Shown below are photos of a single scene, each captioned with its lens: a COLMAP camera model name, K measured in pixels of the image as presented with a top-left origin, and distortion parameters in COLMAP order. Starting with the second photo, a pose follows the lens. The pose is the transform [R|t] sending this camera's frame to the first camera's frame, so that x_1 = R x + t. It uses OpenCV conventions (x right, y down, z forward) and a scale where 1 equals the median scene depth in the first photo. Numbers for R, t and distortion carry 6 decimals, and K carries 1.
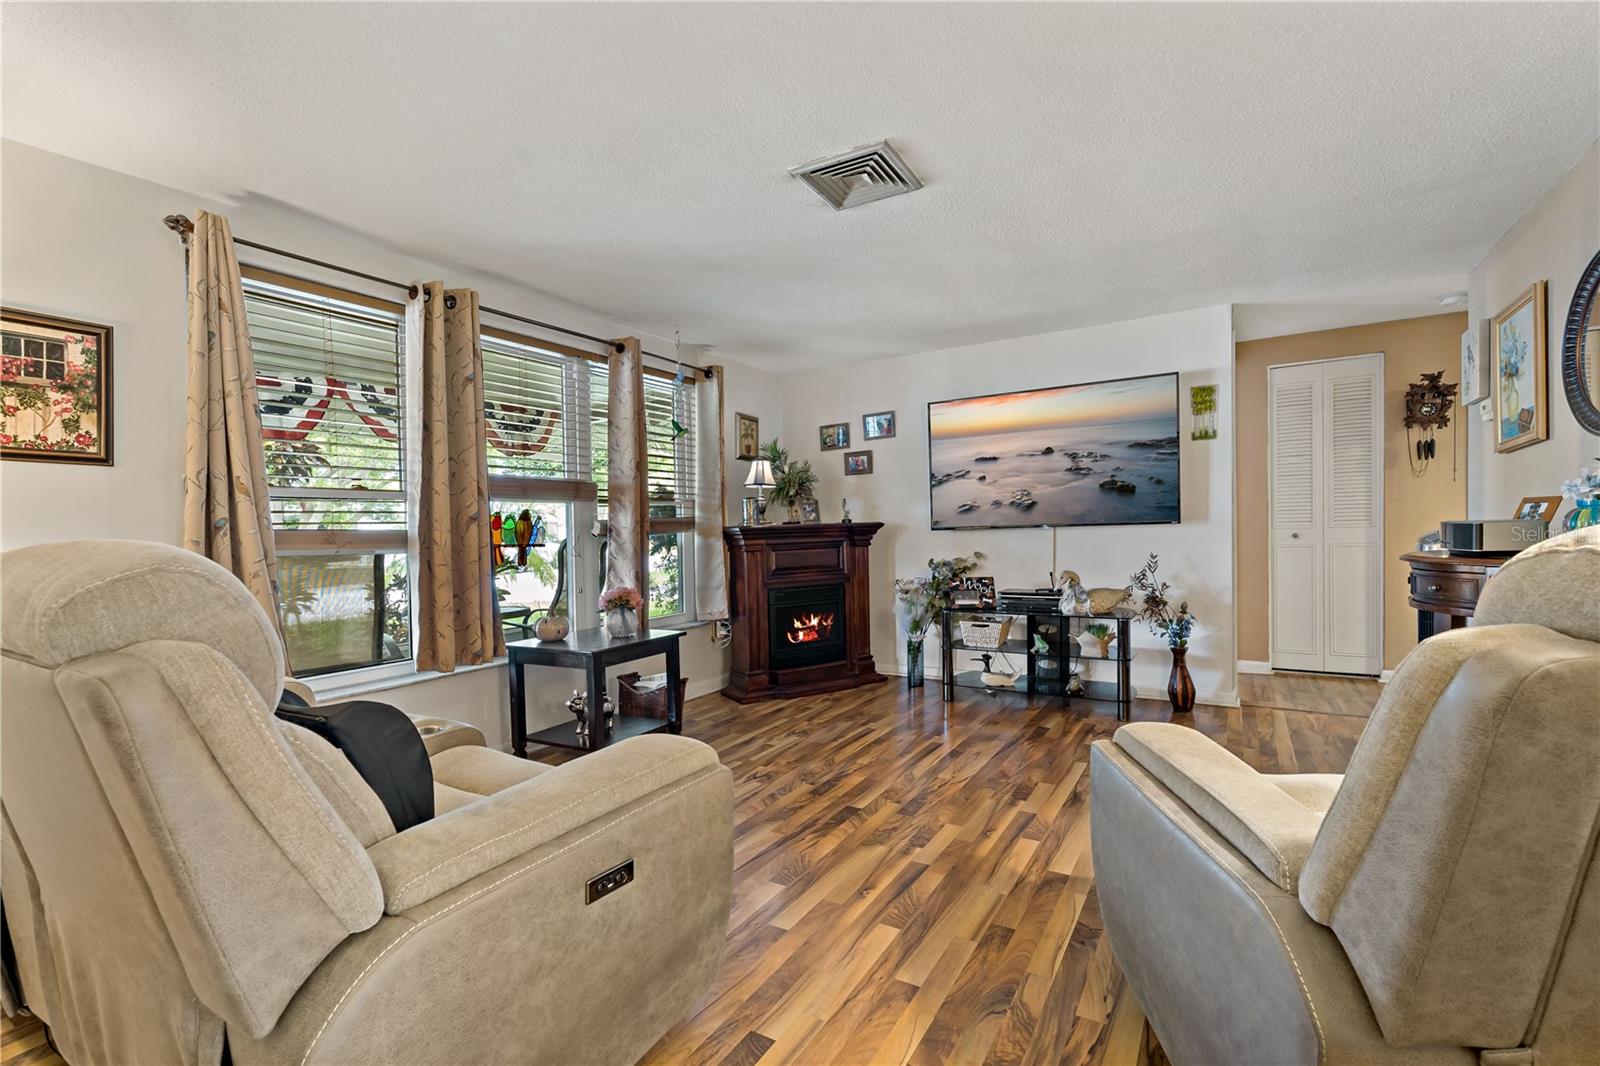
lens RADIAL K [[720.6, 0, 806.8], [0, 720.6, 557.3], [0, 0, 1]] dist [-0.000232, -0.000567]
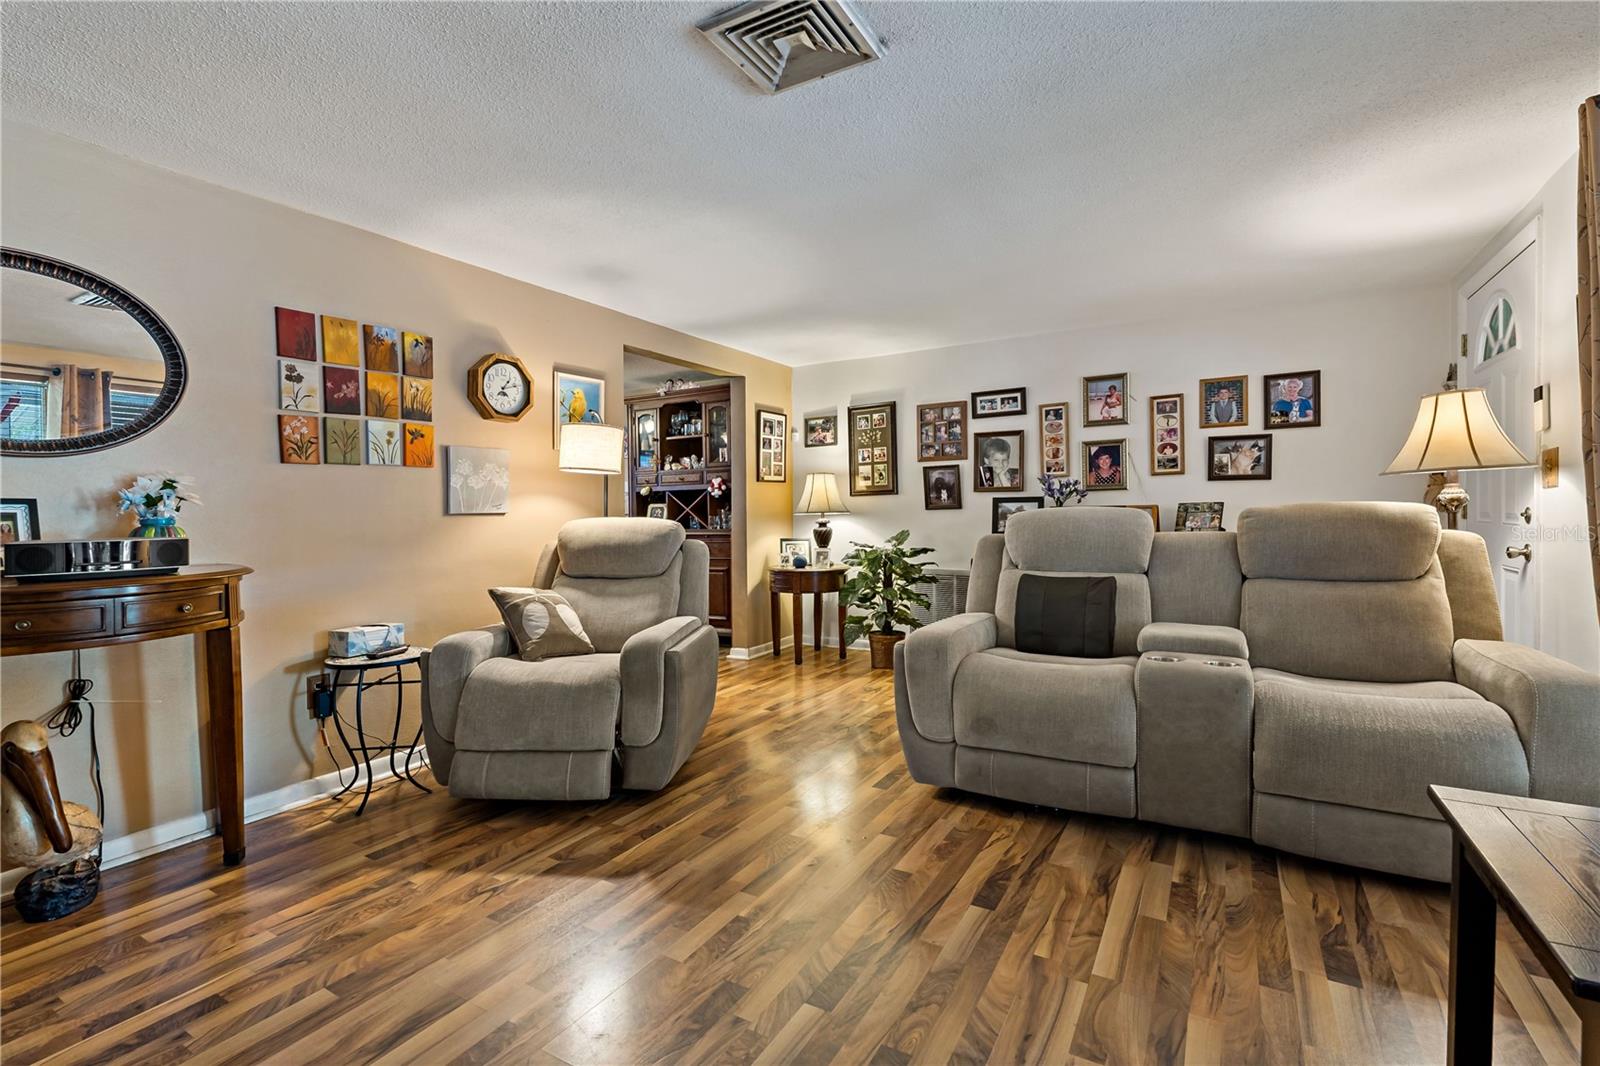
lens RADIAL K [[720.6, 0, 805.1], [0, 720.6, 505.9], [0, 0, 1]] dist [-0.000232, -0.000567]
pose [[-0.999233, 0.038189, -0.008632, 0.068143], [0.037890, 0.998752, 0.032534, -0.065608], [0.009863, 0.032182, -0.999433, 1.605396]]
